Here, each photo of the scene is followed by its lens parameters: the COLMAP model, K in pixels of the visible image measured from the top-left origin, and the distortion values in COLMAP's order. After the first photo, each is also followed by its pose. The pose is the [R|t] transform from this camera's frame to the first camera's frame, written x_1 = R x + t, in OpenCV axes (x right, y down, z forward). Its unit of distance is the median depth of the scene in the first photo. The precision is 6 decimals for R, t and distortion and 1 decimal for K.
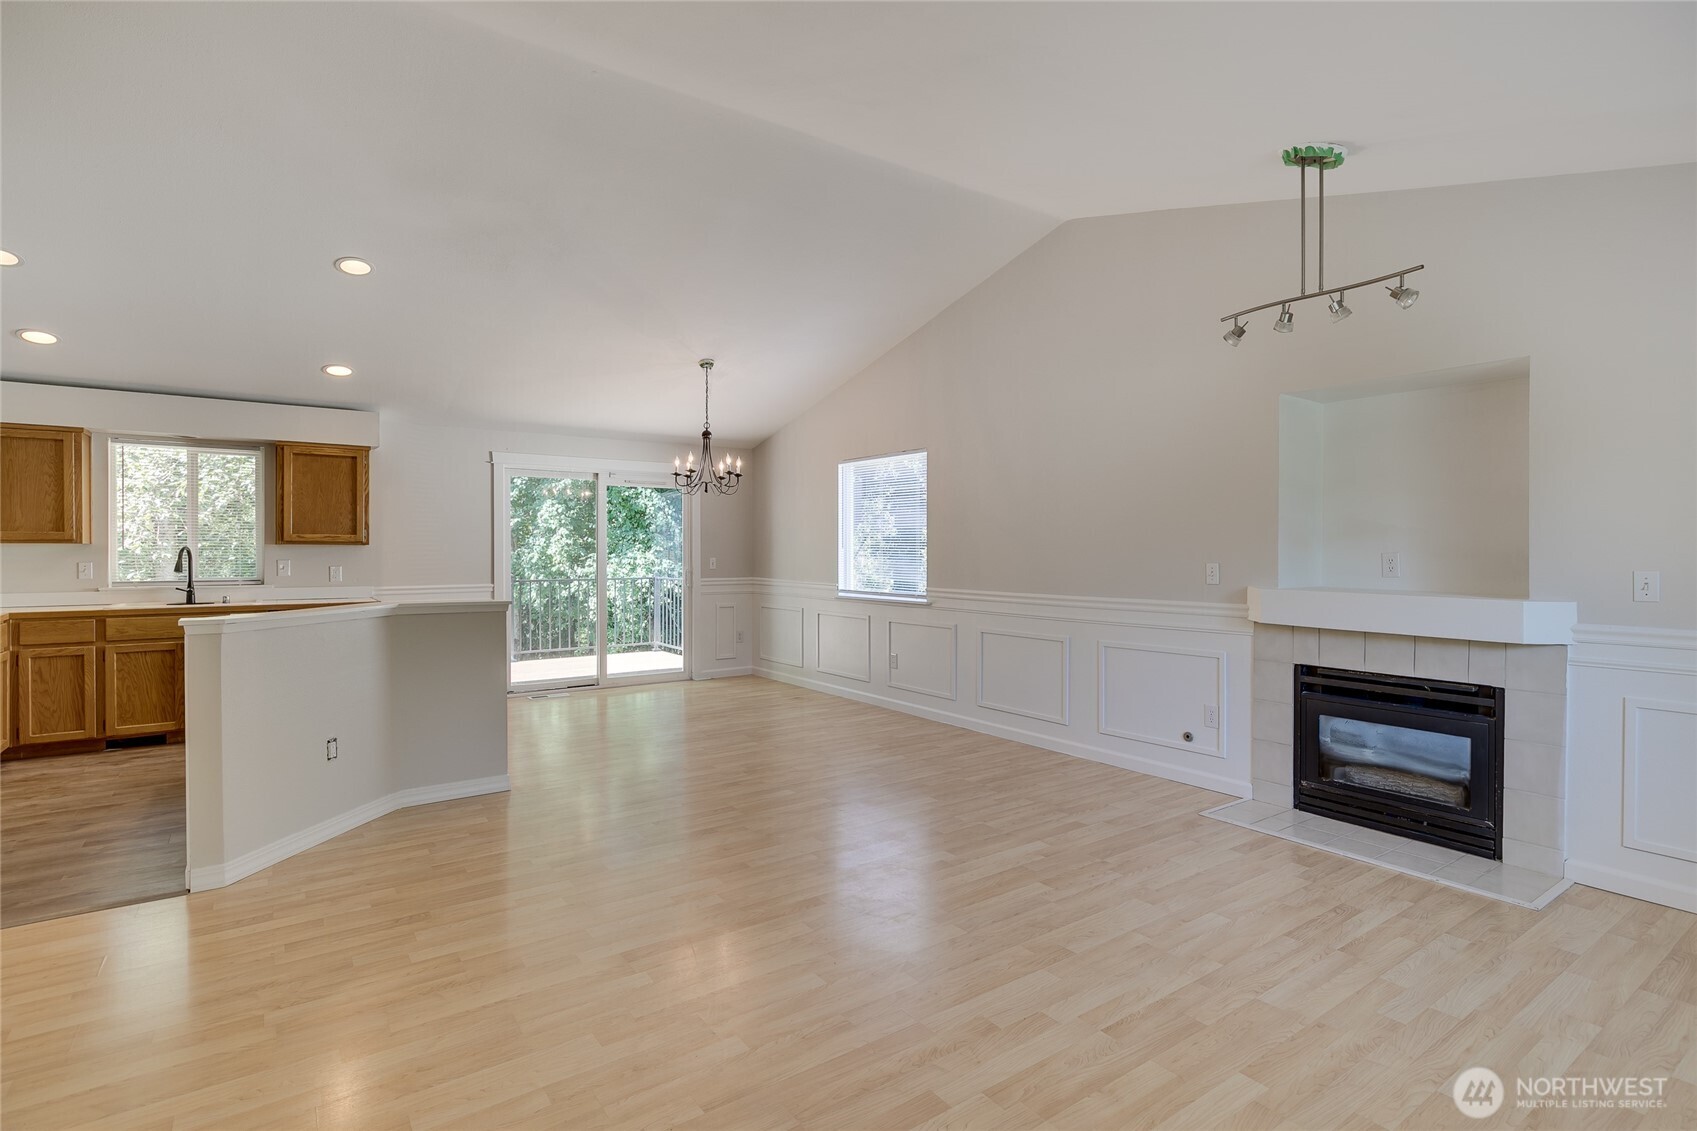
lens RADIAL K [[829.1, 0, 861.7], [0, 829.1, 554.2], [0, 0, 1]] dist [-0.006183, 0.000938]
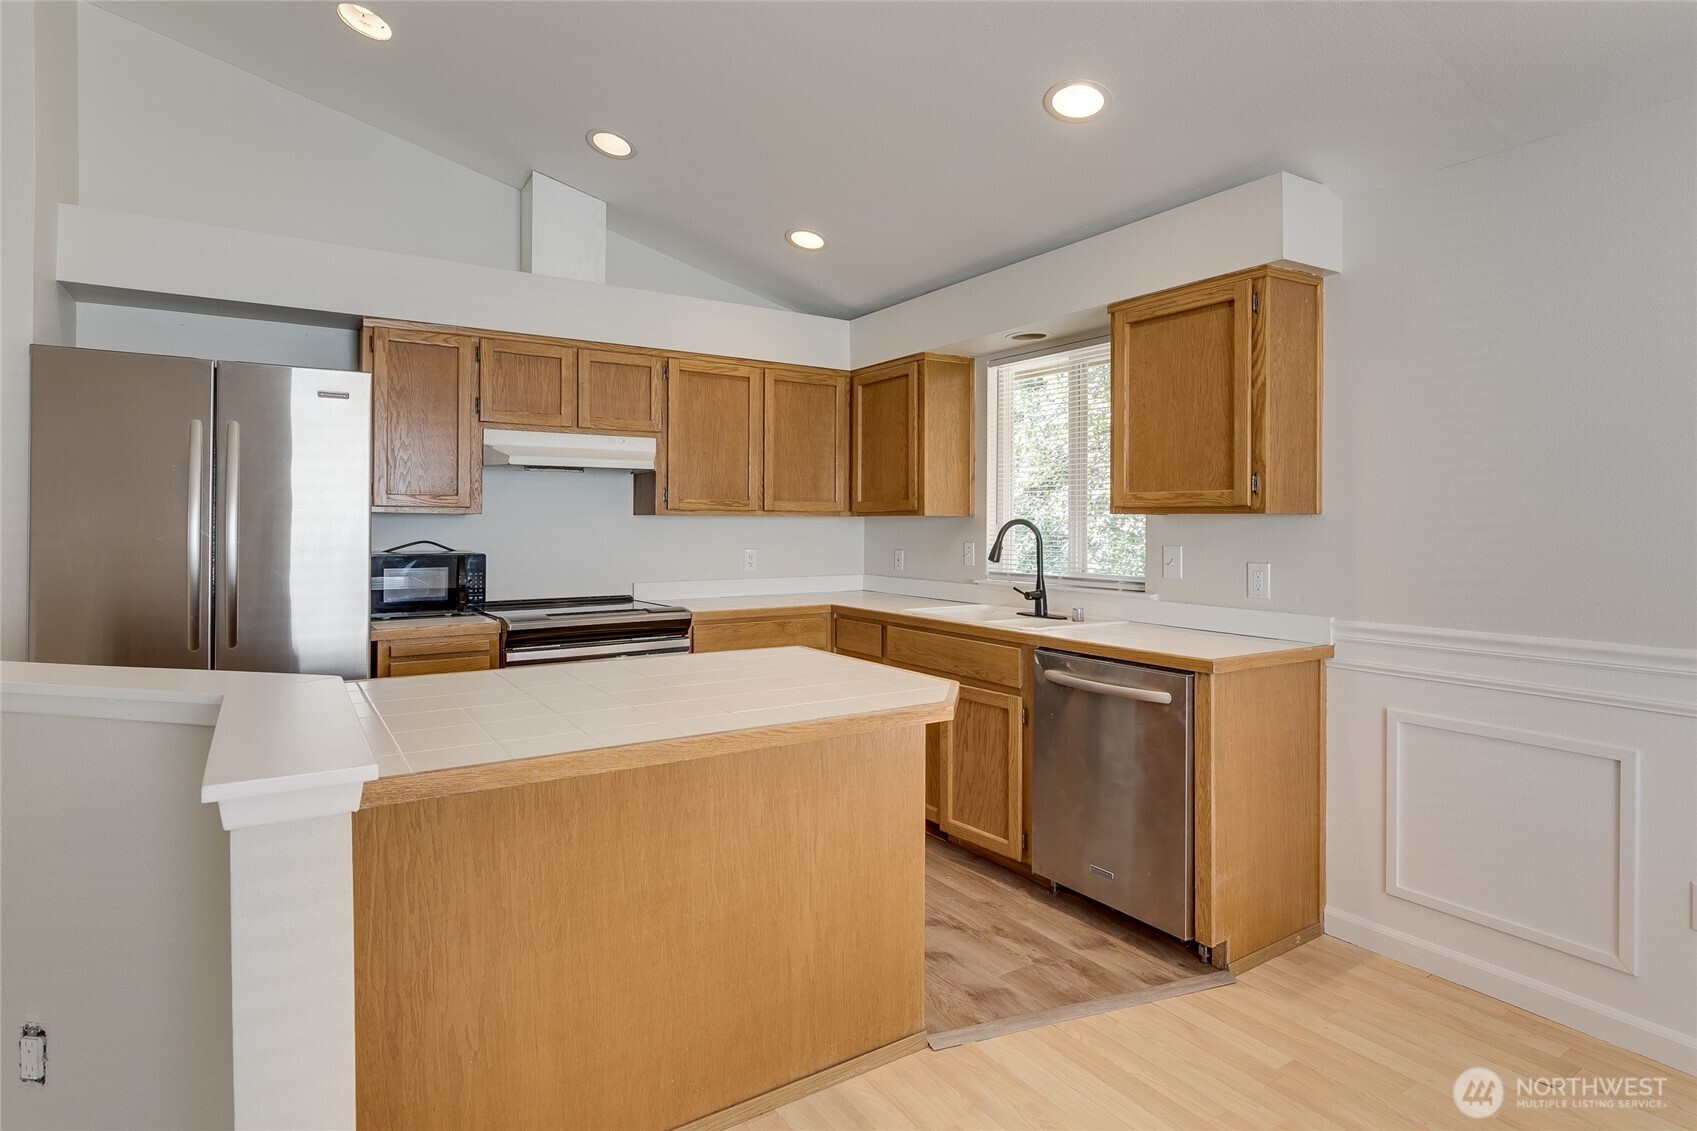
lens RADIAL K [[872.4, 0, 810.1], [0, 872.4, 520.4], [0, 0, 1]] dist [-0.006472, 0.001557]
pose [[-0.073639, -0.005781, -0.997268, -0.198519], [-0.009516, 0.999942, -0.005094, -0.004204], [0.997240, 0.009114, -0.073690, 0.988040]]
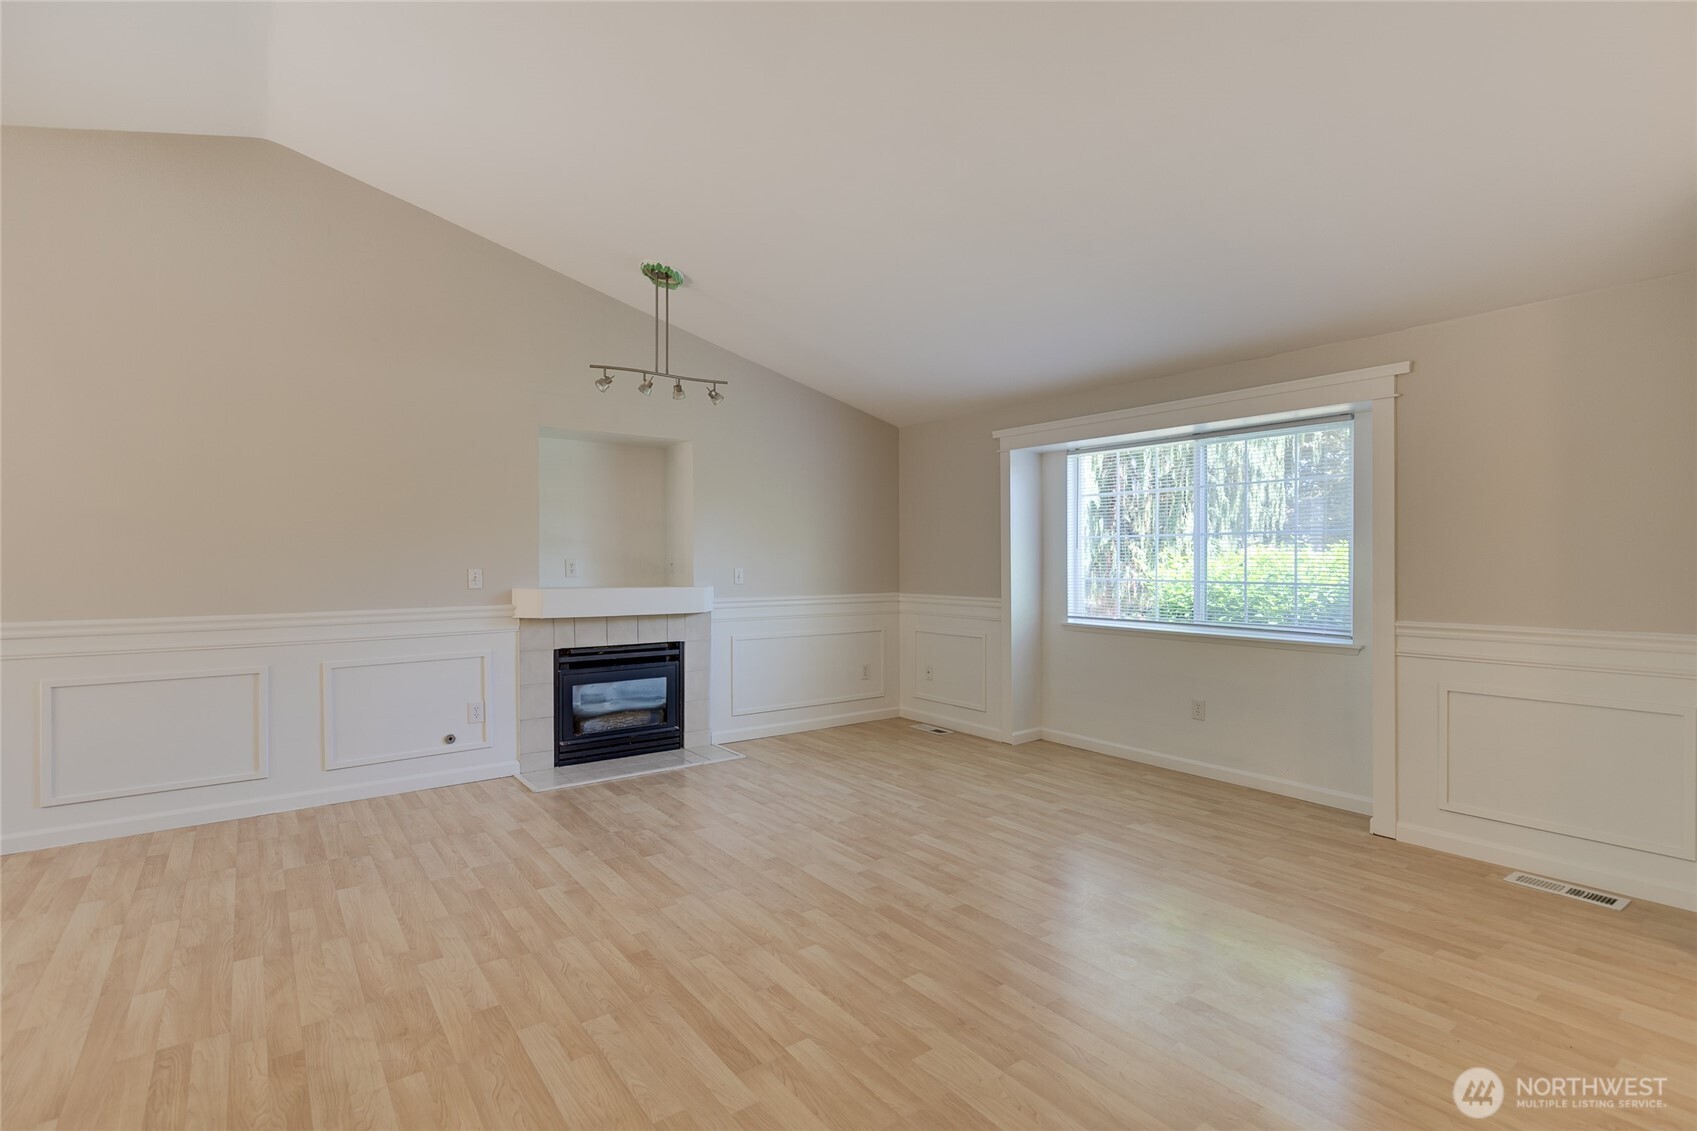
lens RADIAL K [[811.2, 0, 842.7], [0, 811.2, 555.3], [0, 0, 1]] dist [-0.007998, -0.000456]
pose [[-0.016113, 0.001966, 0.999868, -0.539095], [0.006544, 0.999977, -0.001861, -0.001300], [-0.999849, 0.006514, -0.016125, 0.465605]]
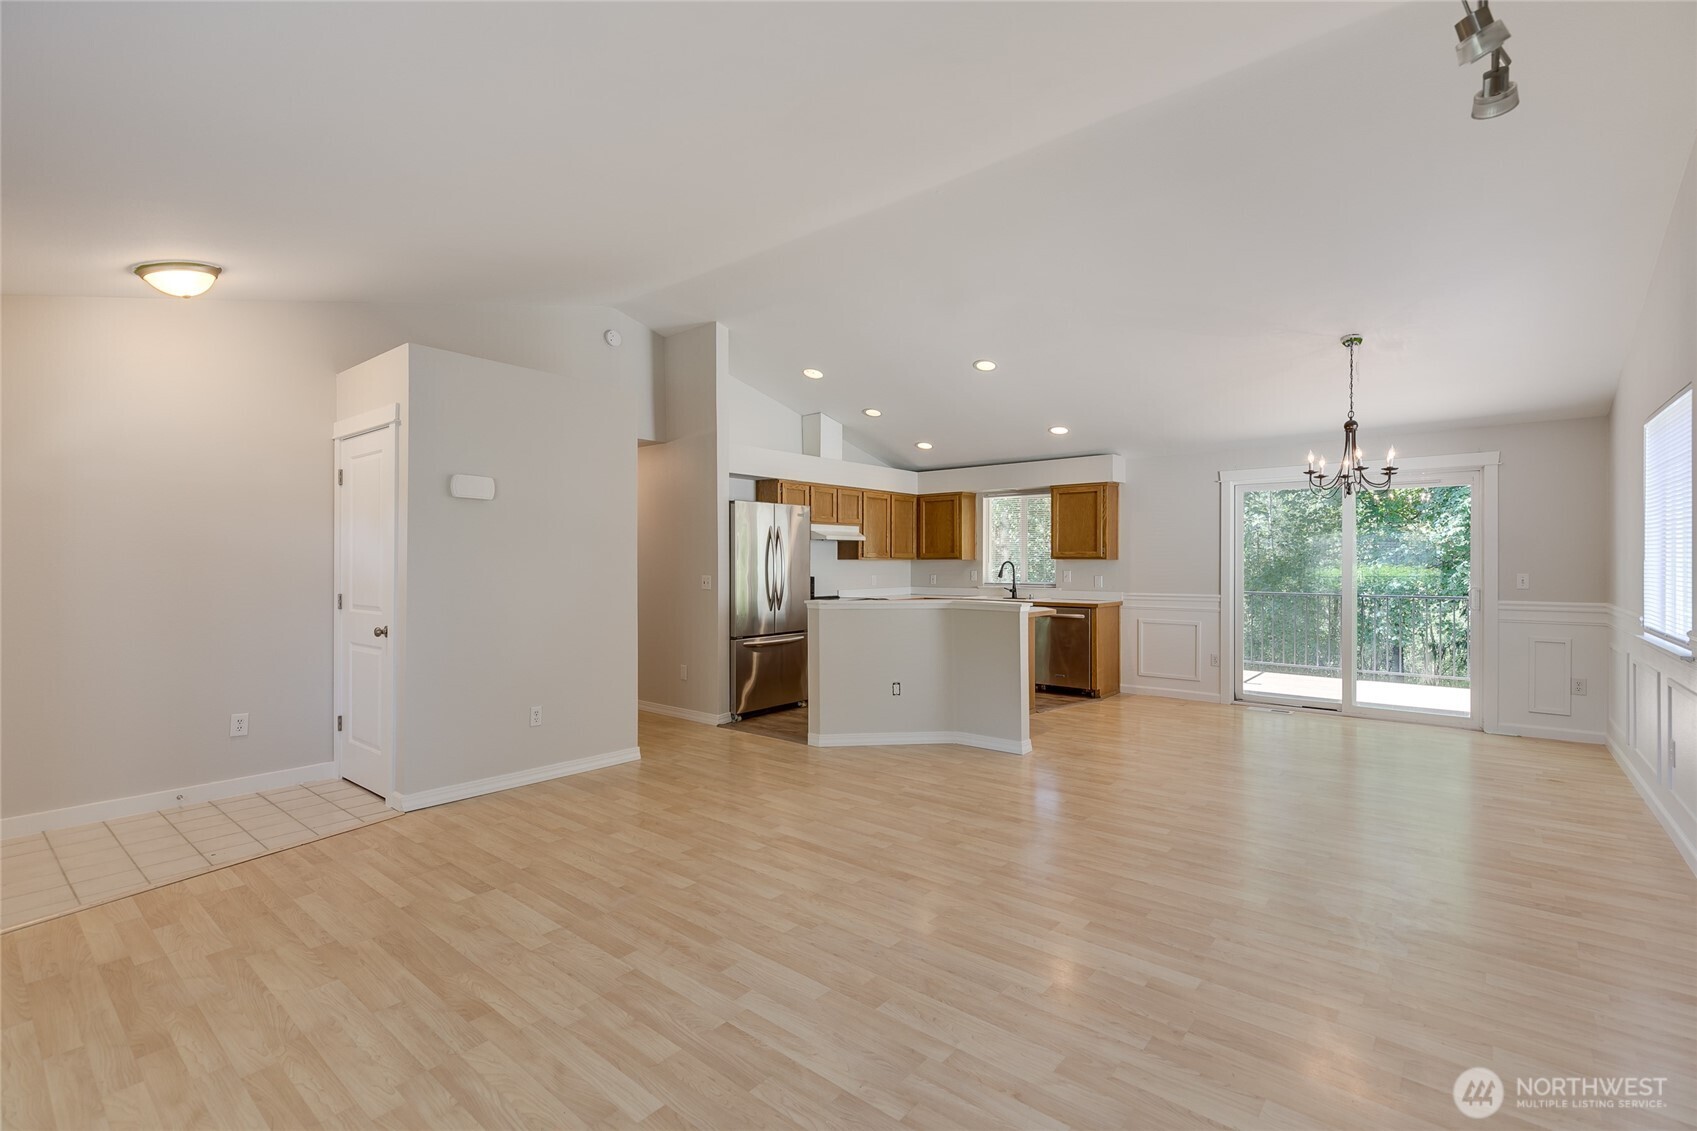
lens RADIAL K [[770.4, 0, 842.6], [0, 770.4, 567.4], [0, 0, 1]] dist [0.002237, -0.000652]
pose [[0.246379, 0.004510, -0.969163, 0.543569], [-0.004821, 0.999983, 0.003428, -0.001022], [0.969161, 0.003828, 0.246397, 0.386191]]
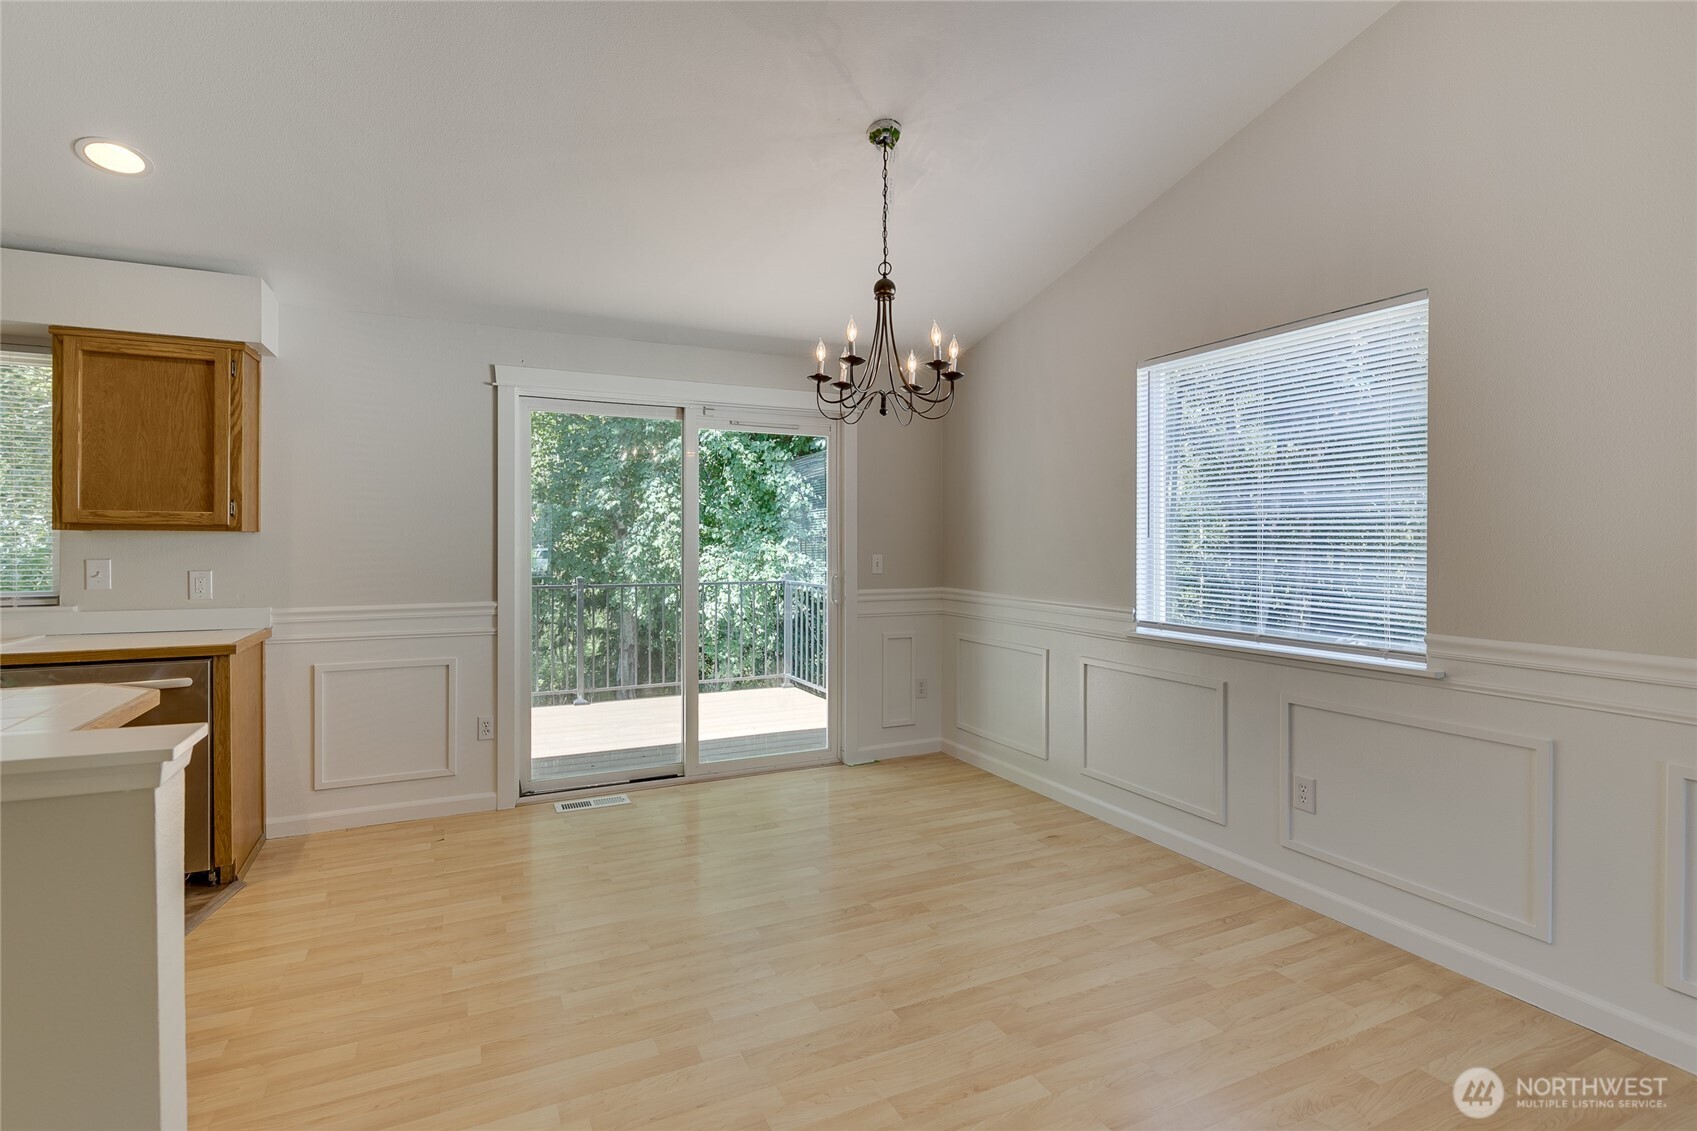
lens RADIAL K [[811.2, 0, 845.9], [0, 811.2, 544.2], [0, 0, 1]] dist [-0.007998, -0.000456]
pose [[0.983886, 0.001075, -0.178793, -0.158300], [-0.001532, 0.999996, -0.002421, -0.002632], [0.178790, 0.002656, 0.983884, 0.690007]]
